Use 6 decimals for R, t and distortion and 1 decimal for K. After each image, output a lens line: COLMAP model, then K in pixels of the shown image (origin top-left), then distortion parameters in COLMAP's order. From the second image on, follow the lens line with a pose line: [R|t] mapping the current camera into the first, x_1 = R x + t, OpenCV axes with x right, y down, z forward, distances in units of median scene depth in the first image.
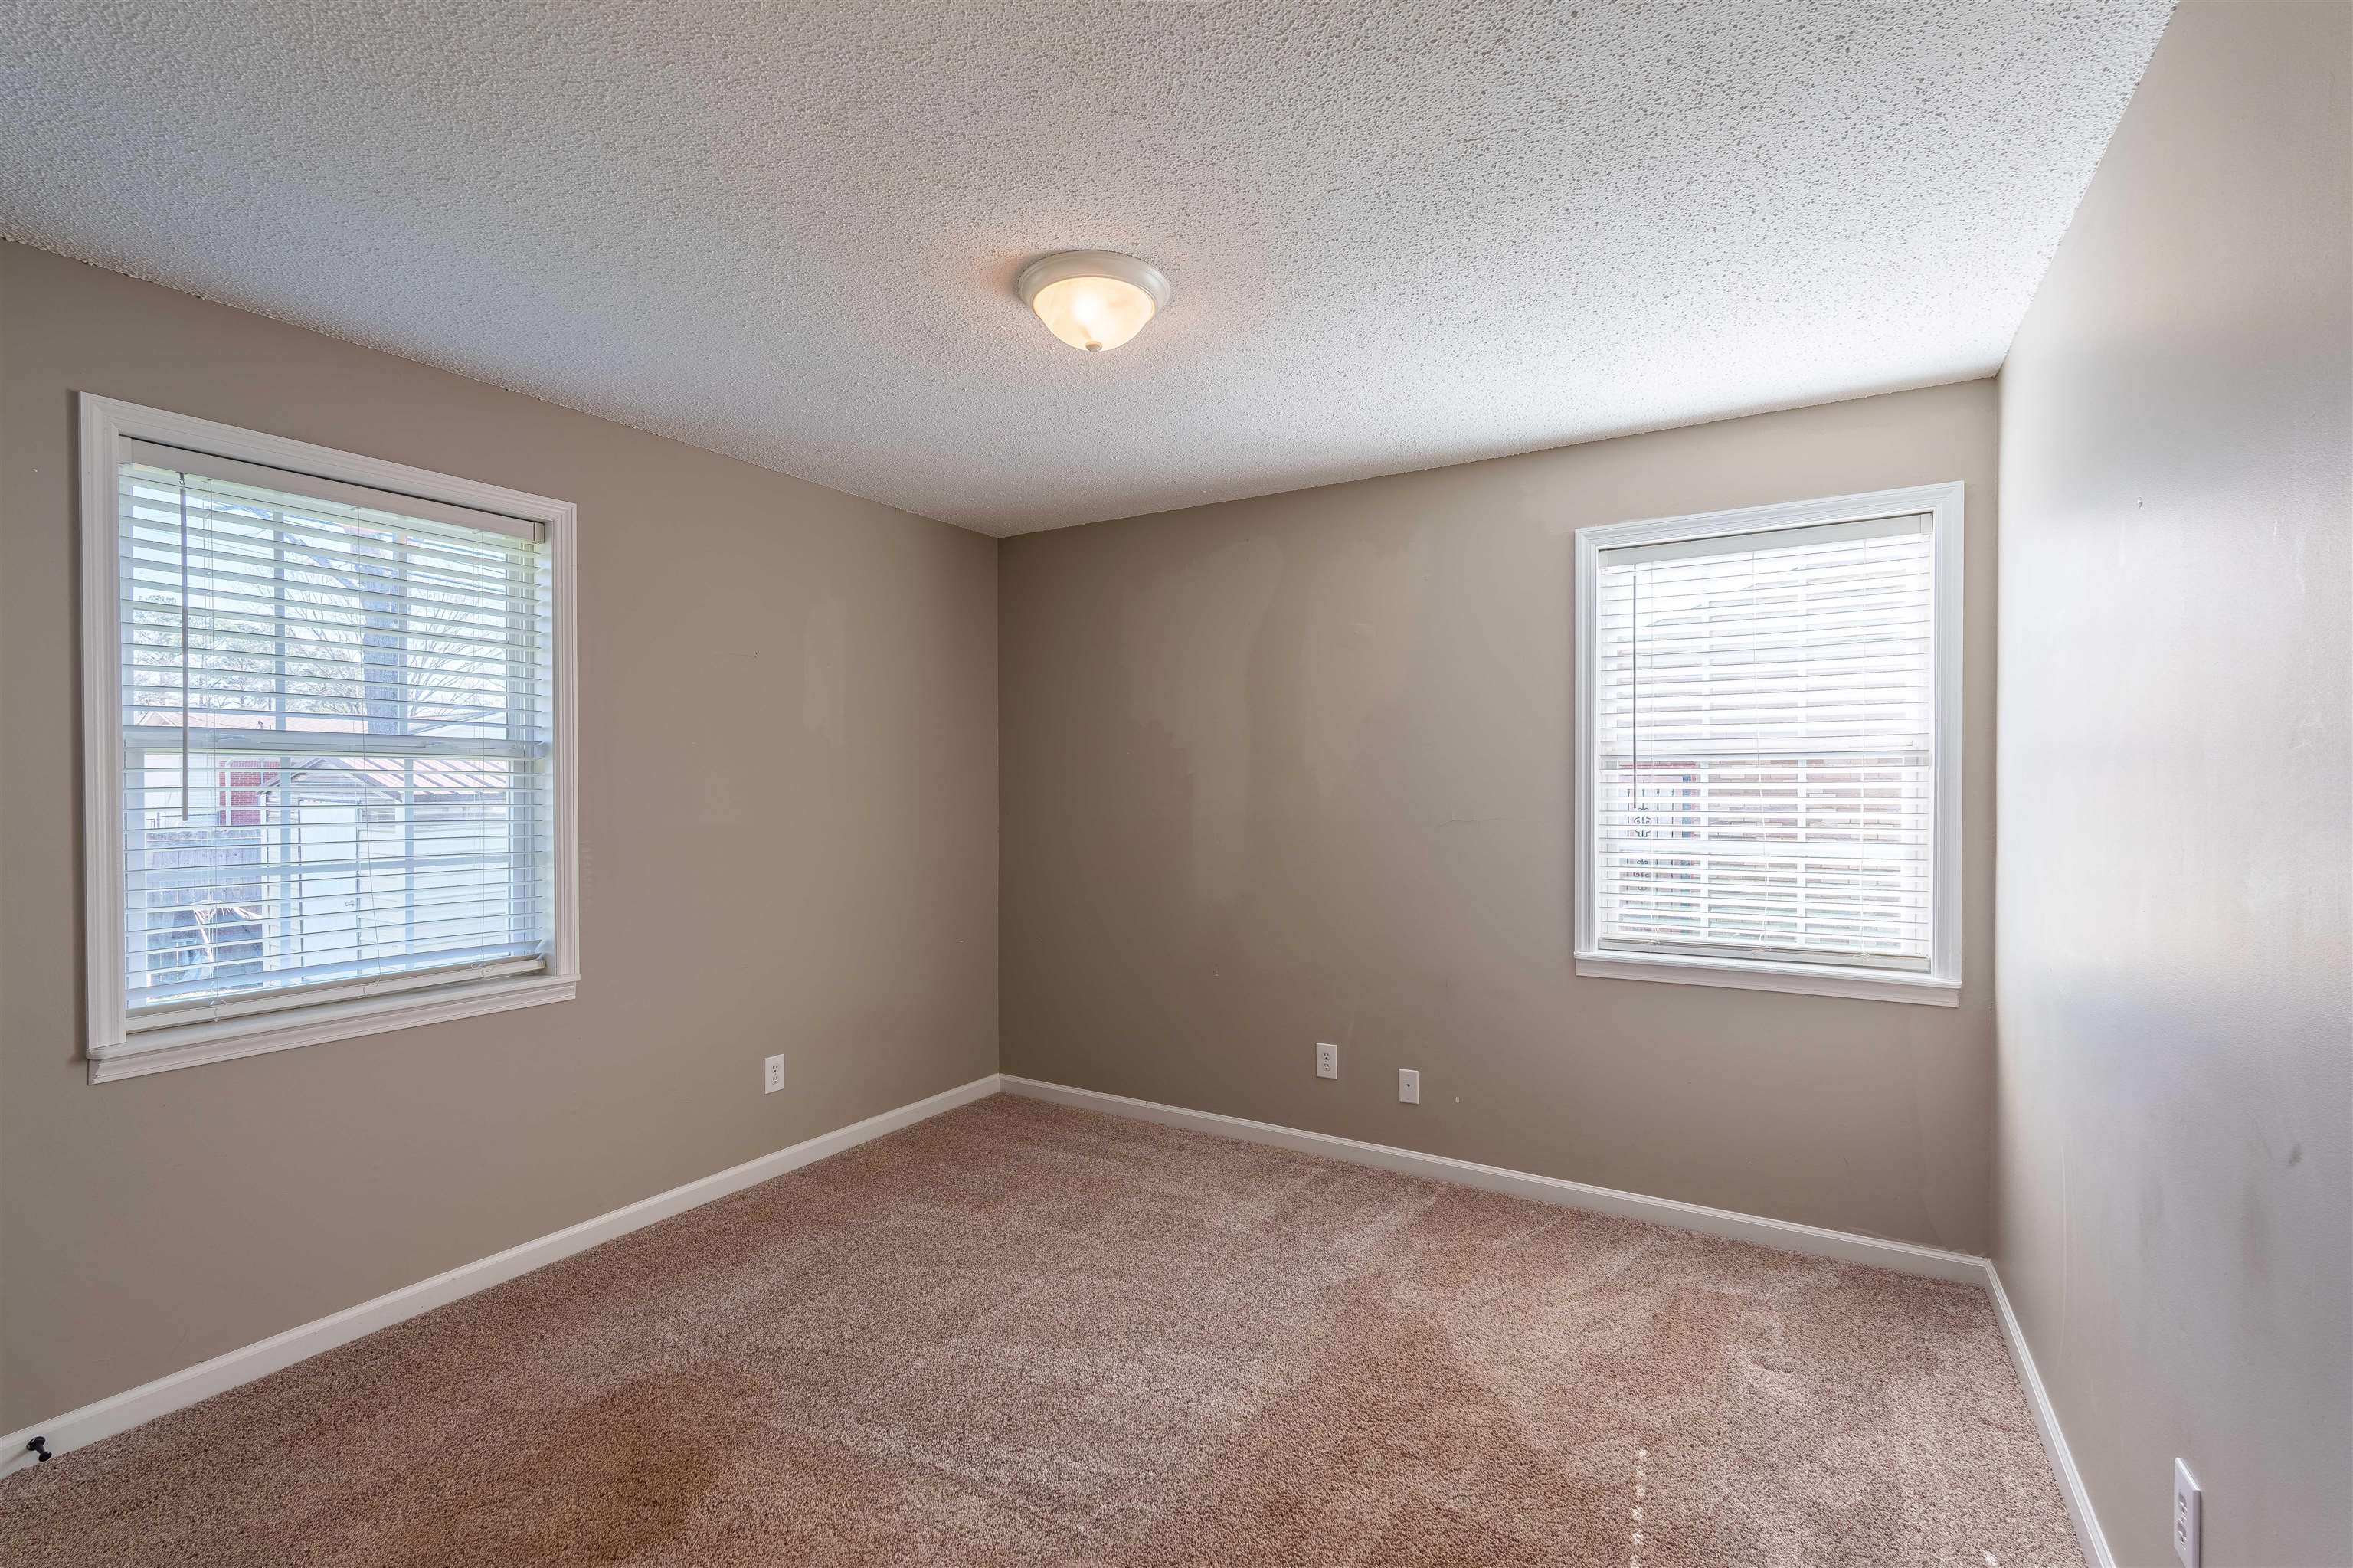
lens RADIAL K [[1095.1, 0, 1176.5], [0, 1095.1, 784.0], [0, 0, 1]] dist [-0.001577, -0.000566]
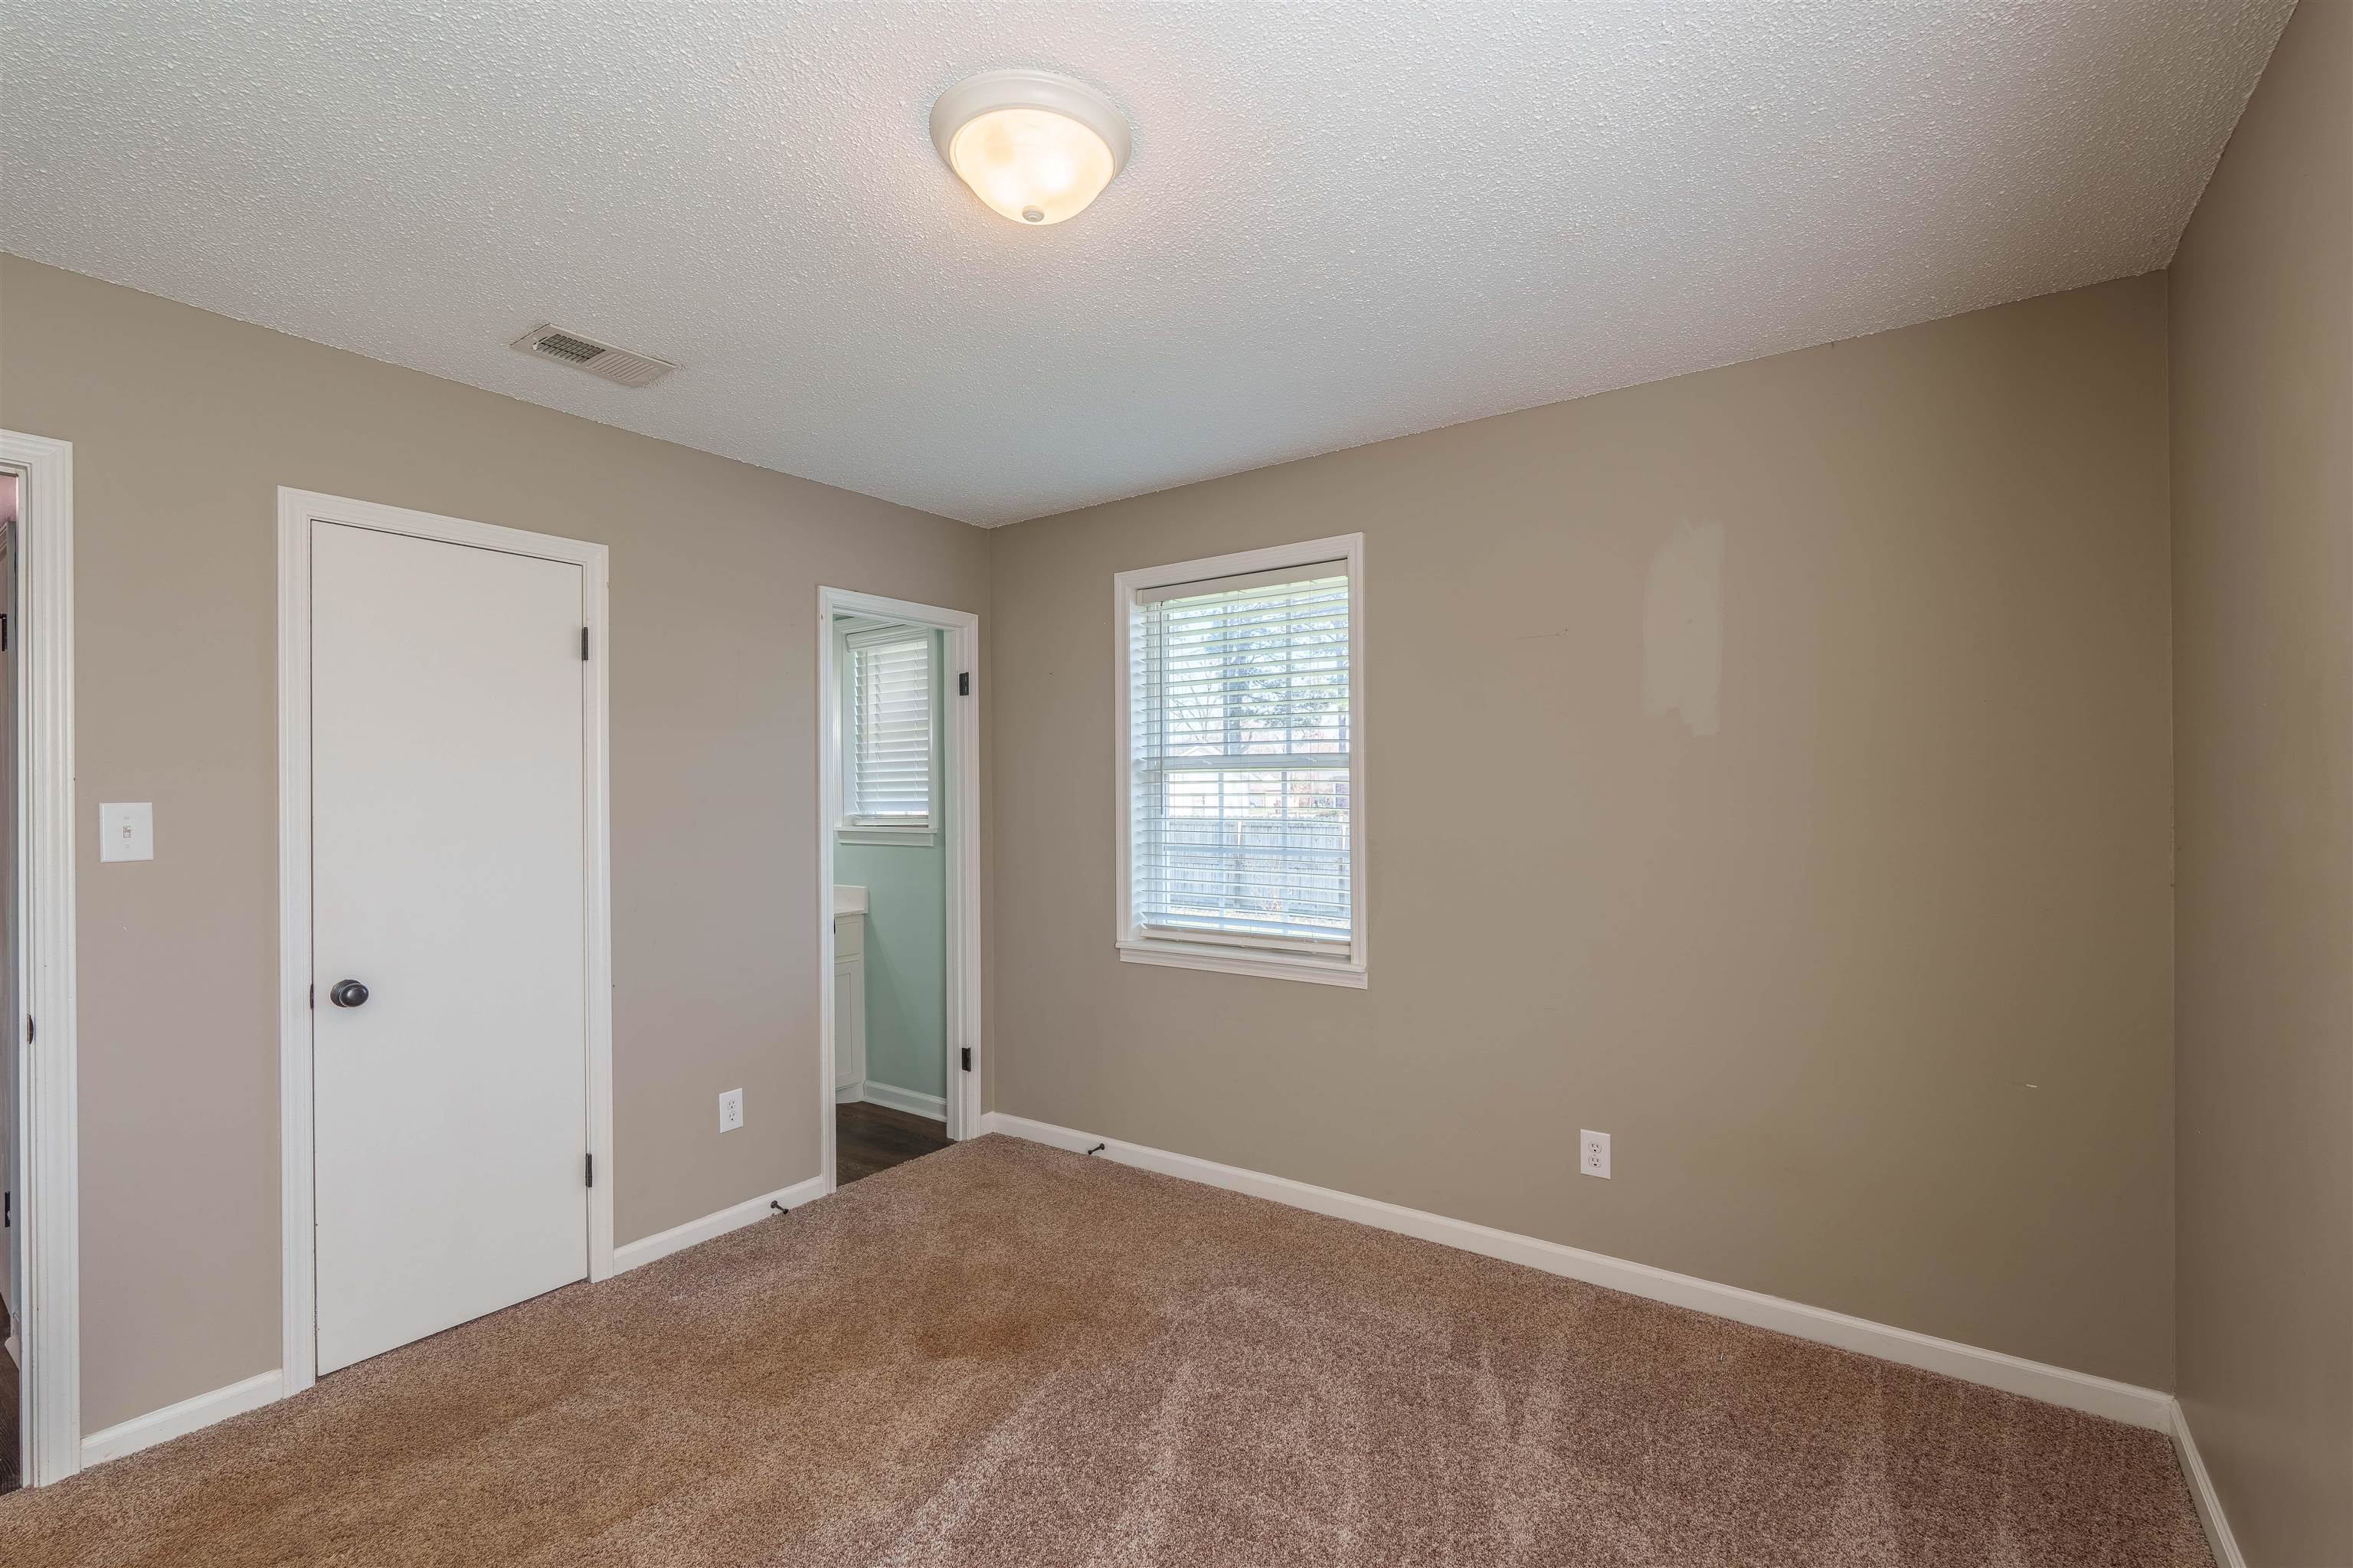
lens RADIAL K [[1031.0, 0, 1181.4], [0, 1031.0, 791.7], [0, 0, 1]] dist [-0.001336, 0.000133]
pose [[-0.103841, 0.000721, -0.994594, 0.515480], [0.003173, 0.999995, 0.000394, -0.000512], [0.994589, -0.003115, -0.103843, 0.978393]]
